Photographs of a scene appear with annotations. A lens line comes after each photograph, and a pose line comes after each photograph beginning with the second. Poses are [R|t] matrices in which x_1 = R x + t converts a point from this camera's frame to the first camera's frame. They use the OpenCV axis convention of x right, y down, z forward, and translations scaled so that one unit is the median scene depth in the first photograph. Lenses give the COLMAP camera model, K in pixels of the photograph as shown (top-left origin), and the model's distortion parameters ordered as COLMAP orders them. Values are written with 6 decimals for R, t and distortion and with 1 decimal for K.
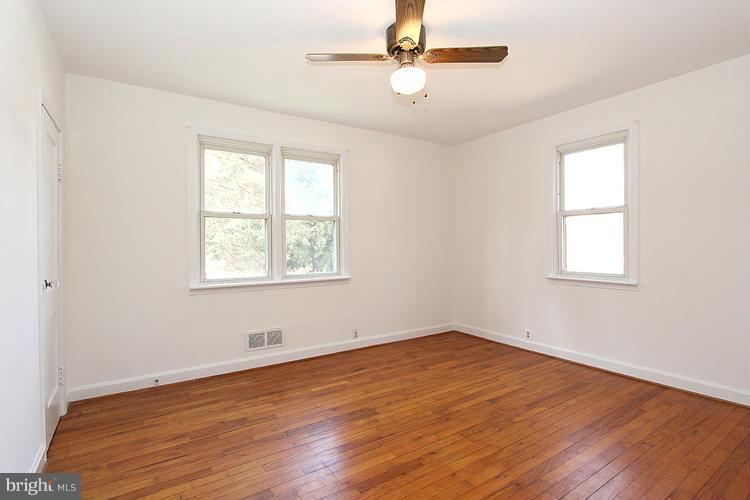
lens RADIAL K [[372.4, 0, 378.0], [0, 372.4, 246.8], [0, 0, 1]] dist [-0.015185, 0.000245]
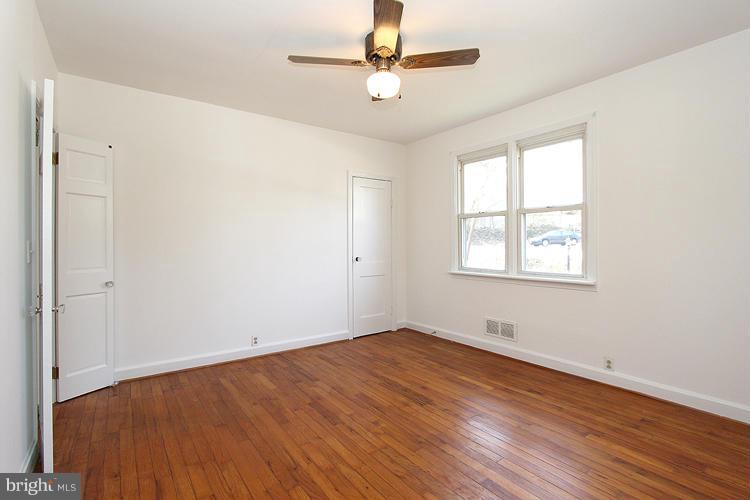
lens RADIAL K [[372.4, 0, 378.0], [0, 372.4, 246.8], [0, 0, 1]] dist [-0.015185, 0.000245]
pose [[0.018240, 0.019107, -0.999651, 0.784181], [0.005089, 0.999803, 0.019203, -0.008977], [0.999821, -0.005438, 0.018139, 0.664252]]
